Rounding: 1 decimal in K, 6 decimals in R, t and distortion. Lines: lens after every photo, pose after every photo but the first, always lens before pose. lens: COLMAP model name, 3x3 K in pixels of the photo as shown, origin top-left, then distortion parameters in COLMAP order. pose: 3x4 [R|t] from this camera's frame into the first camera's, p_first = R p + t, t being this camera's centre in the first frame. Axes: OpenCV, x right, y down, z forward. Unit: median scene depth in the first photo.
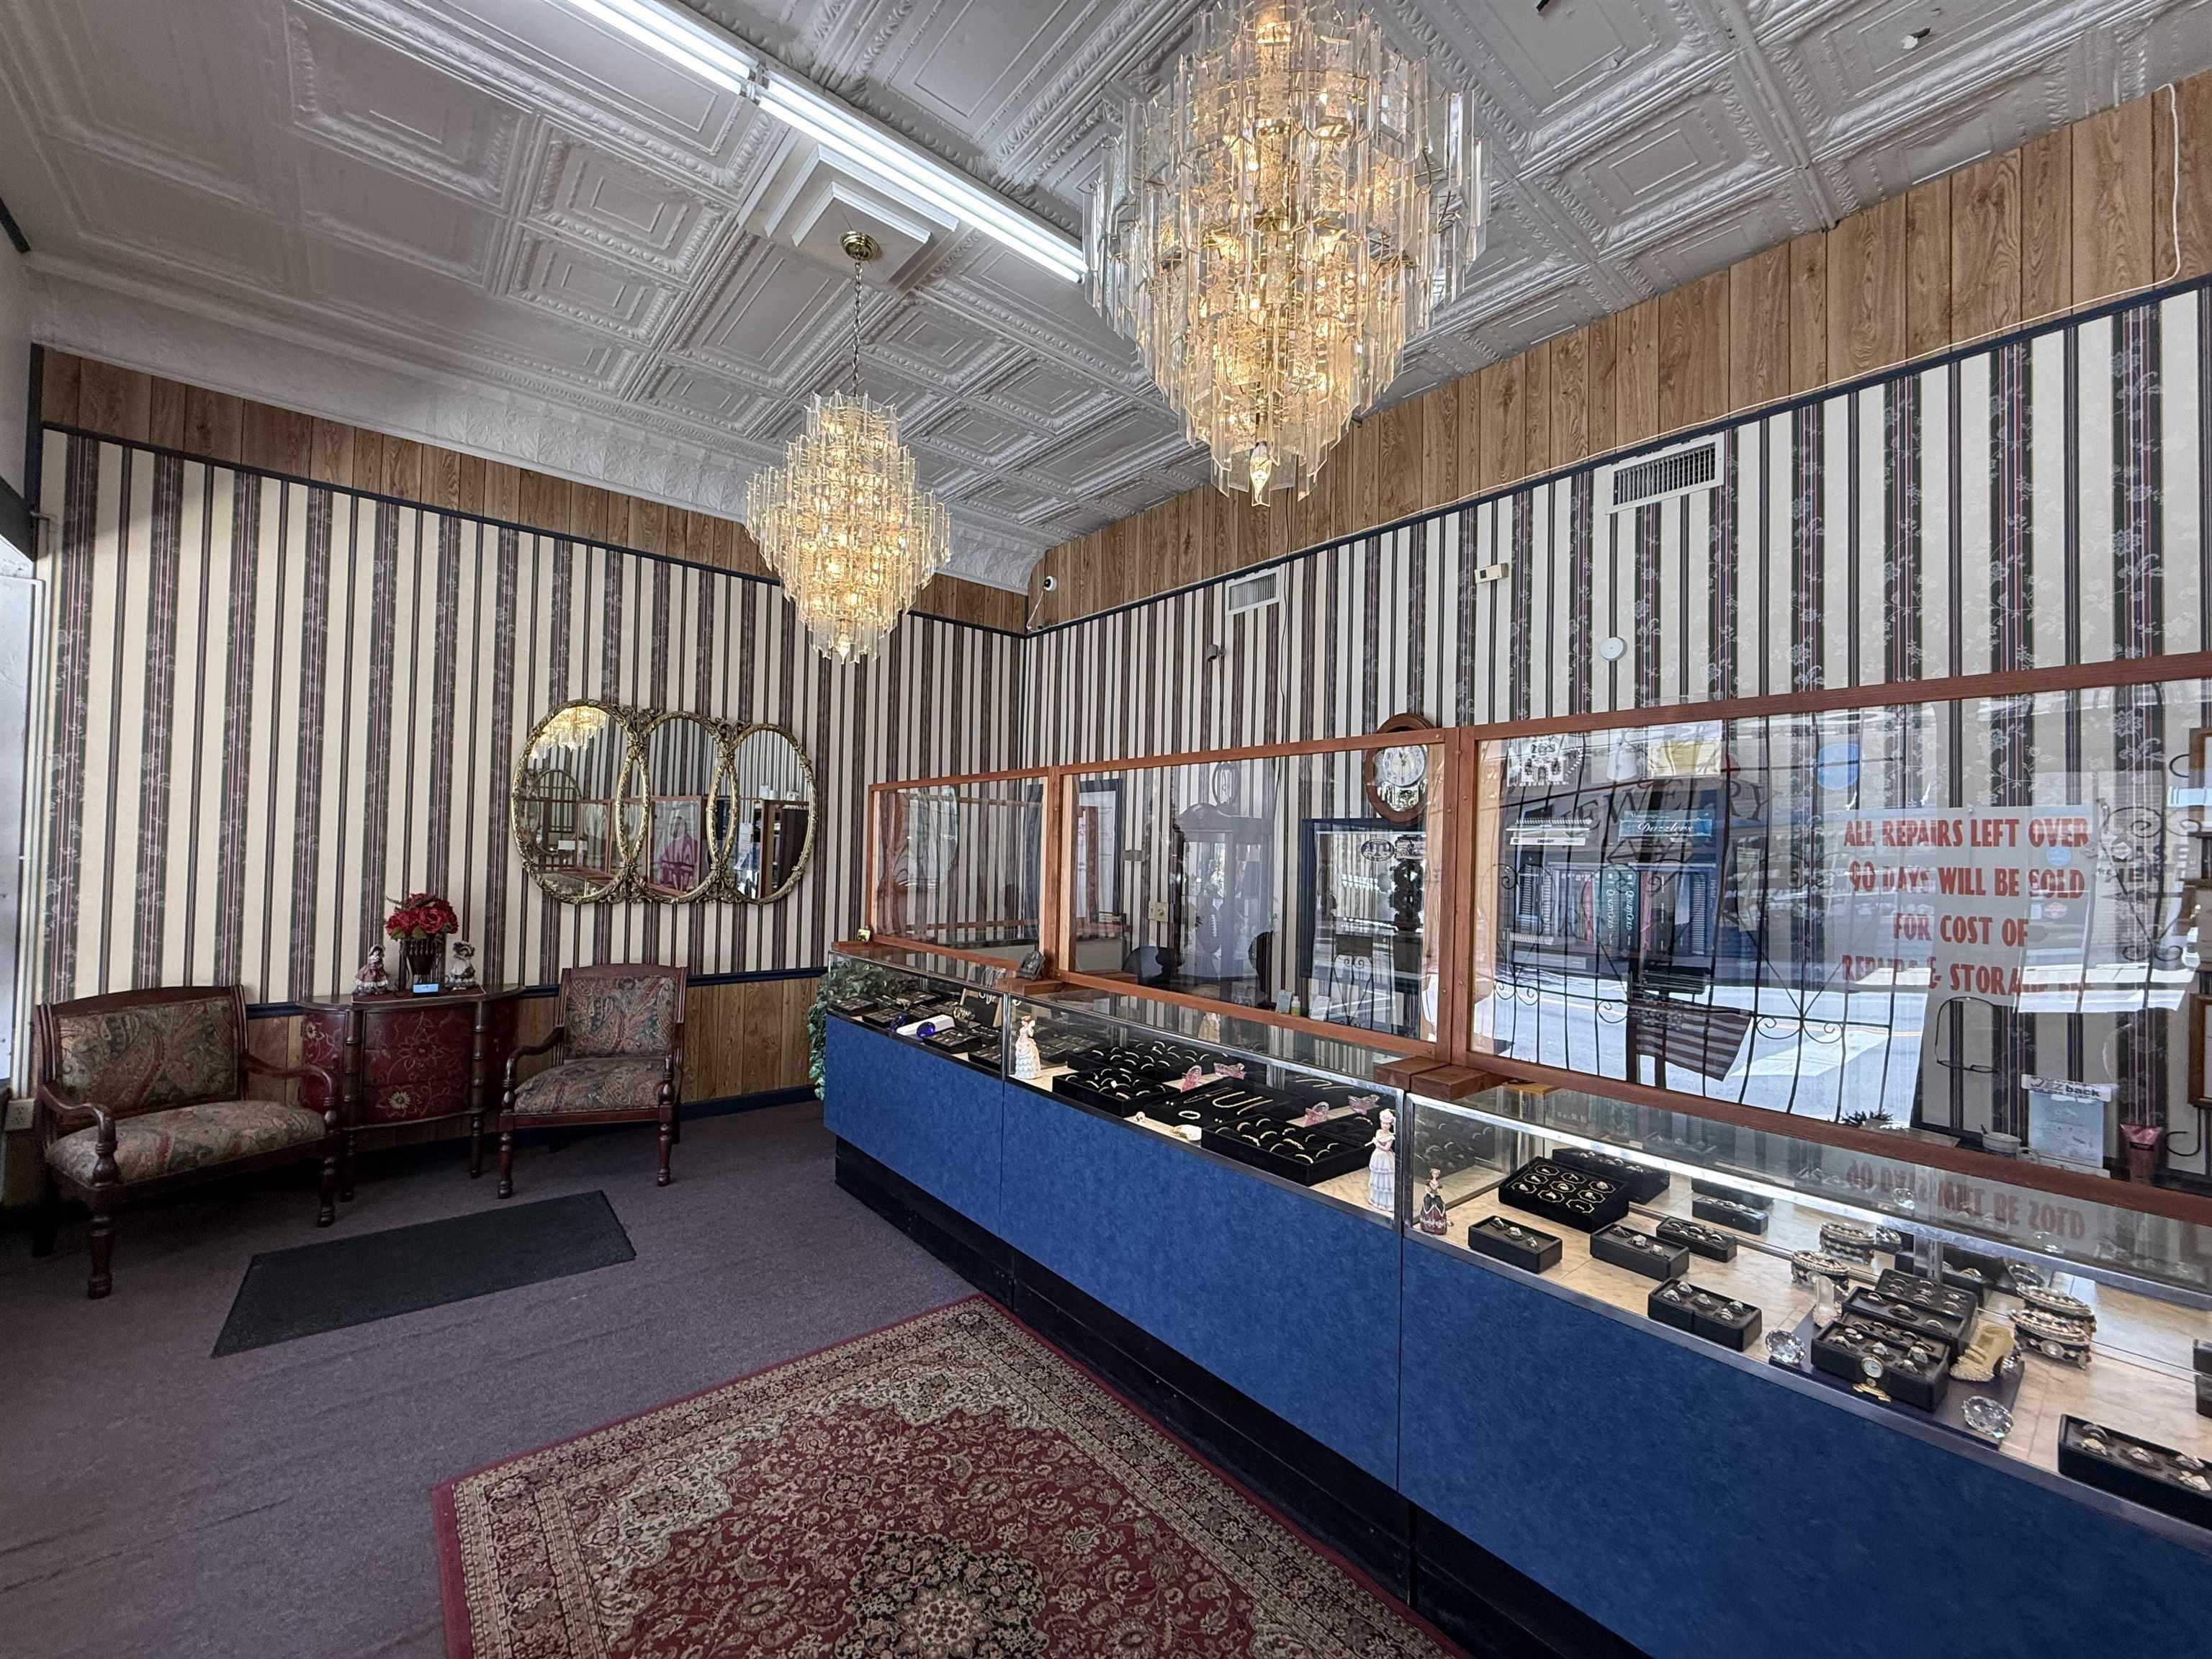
lens RADIAL K [[878.2, 0, 1103.7], [0, 878.2, 836.4], [0, 0, 1]] dist [0.001412, -0.000138]
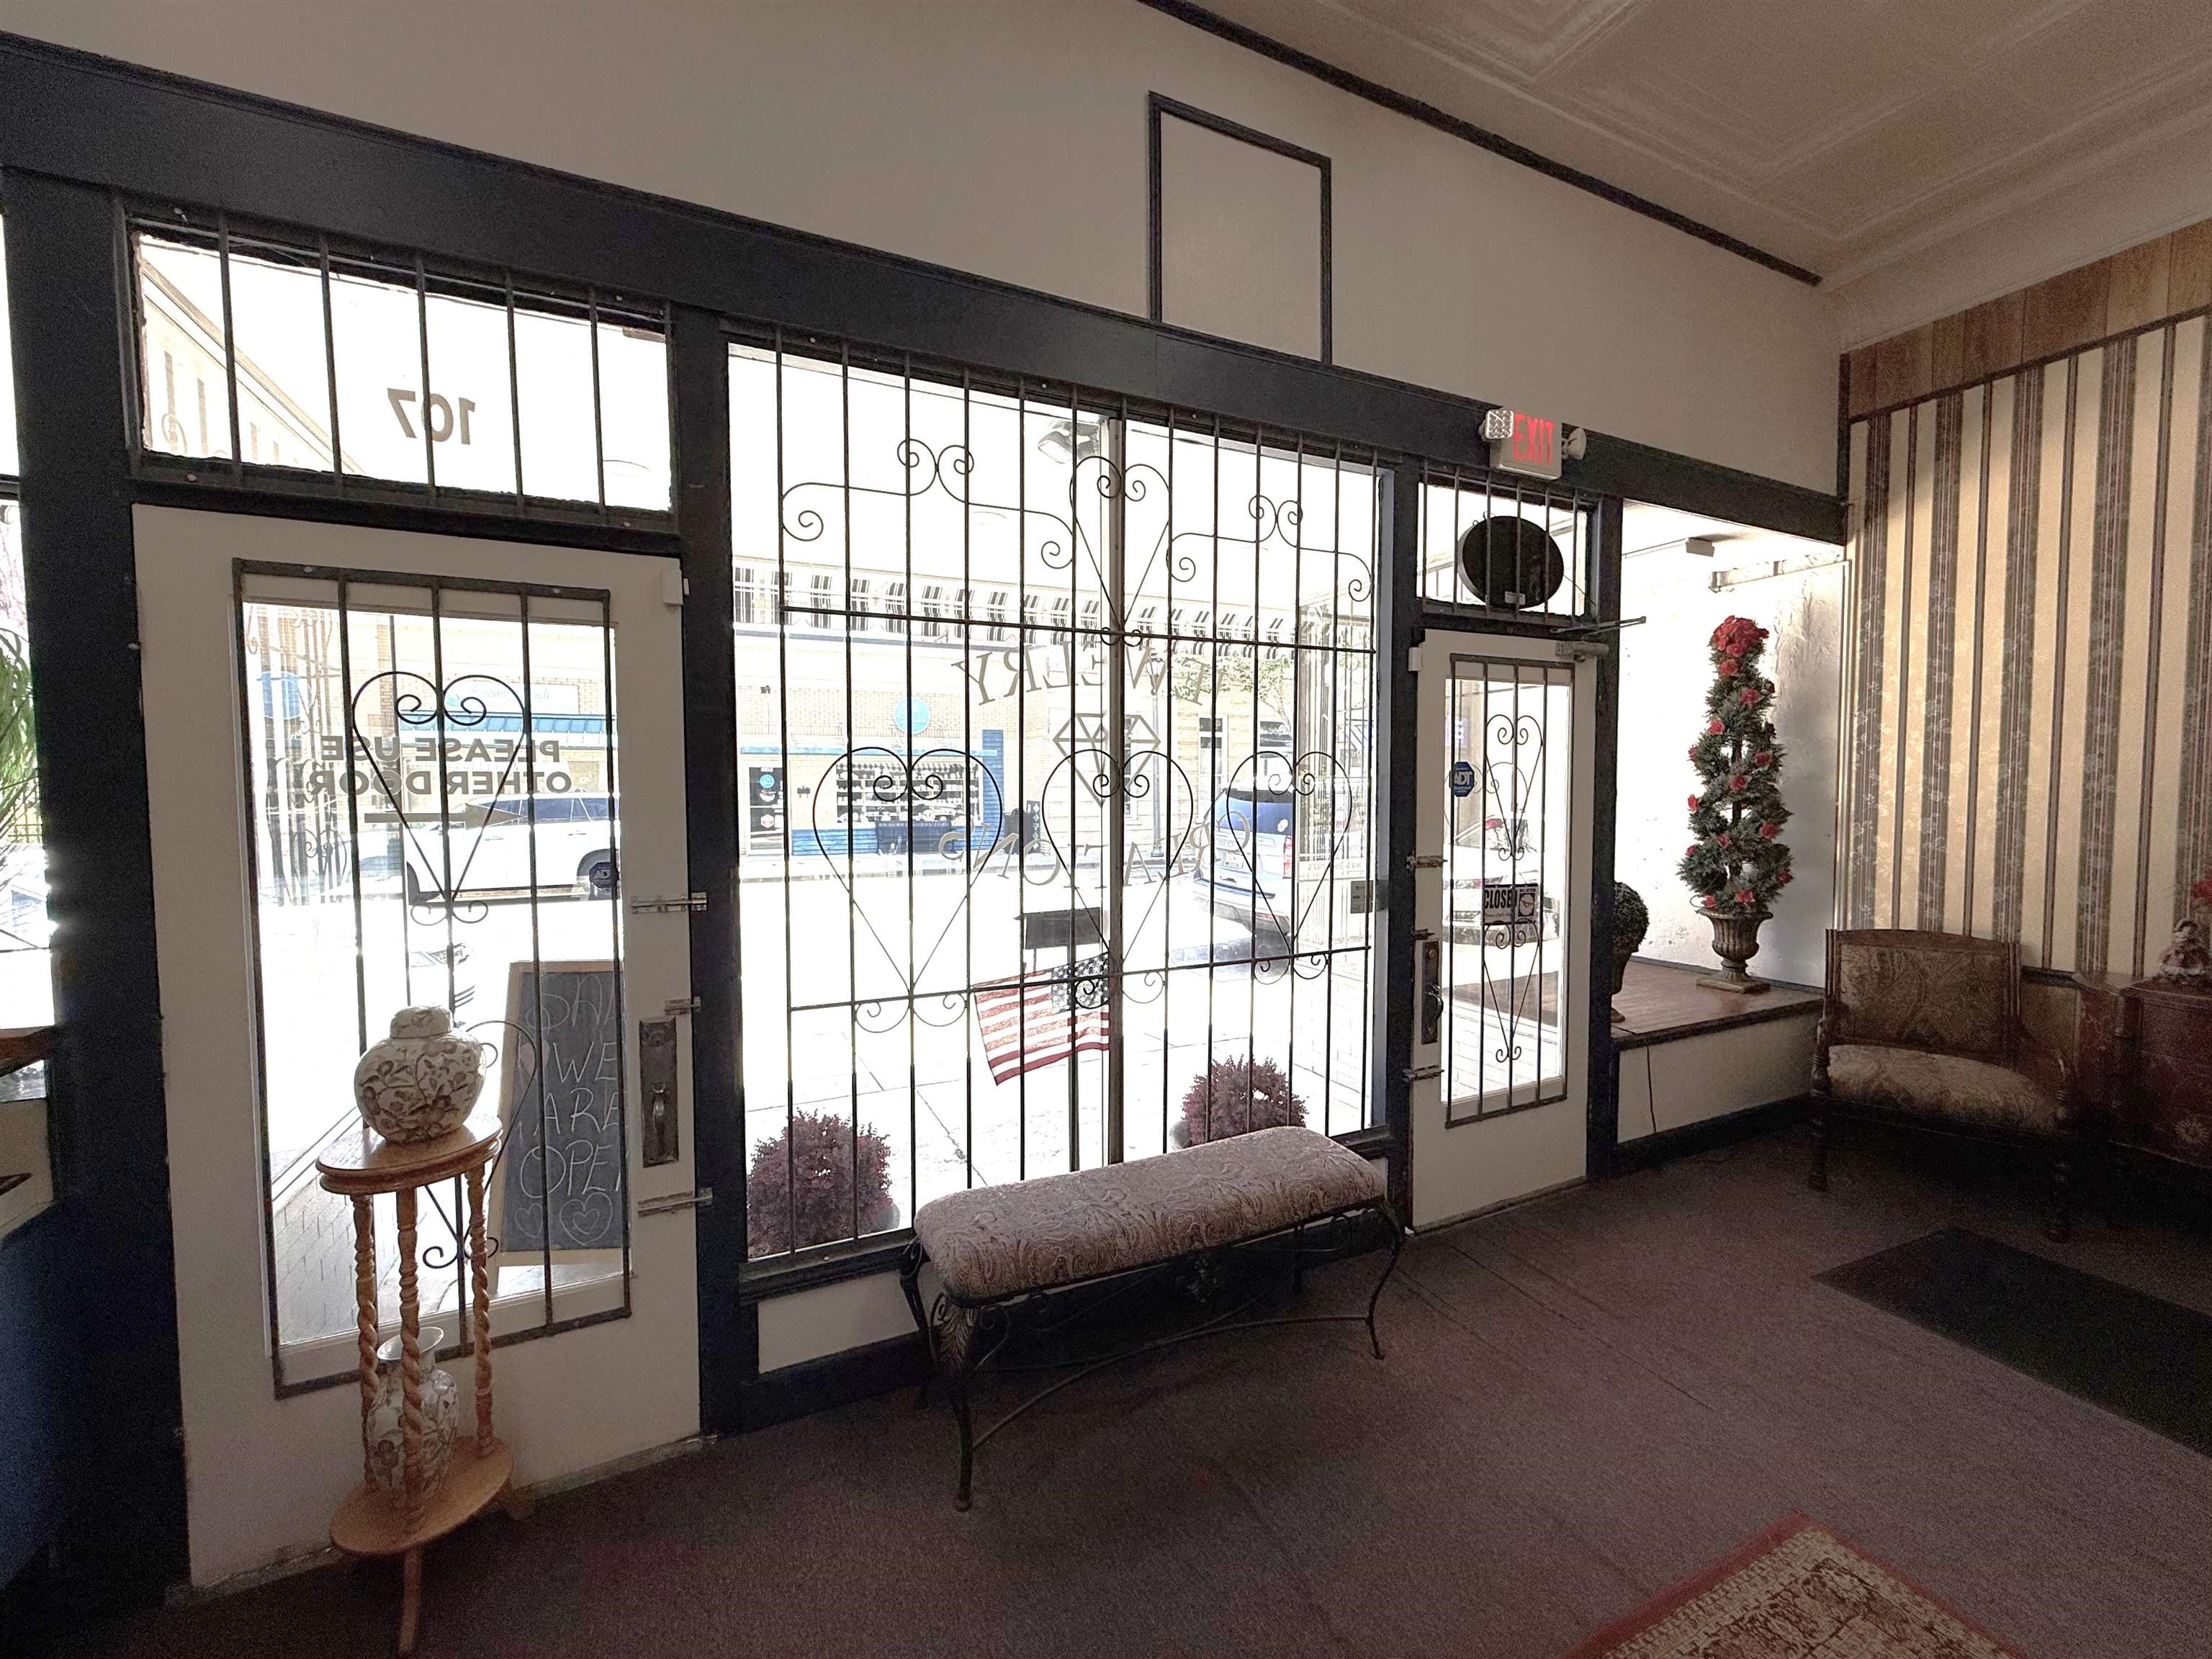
lens RADIAL K [[878.2, 0, 1103.7], [0, 878.2, 836.4], [0, 0, 1]] dist [0.001412, -0.000138]
pose [[-0.260607, 0.025648, -0.965104, 0.146859], [0.020178, 0.999573, 0.021116, 0.021387], [0.965234, -0.013971, -0.261013, 0.338654]]
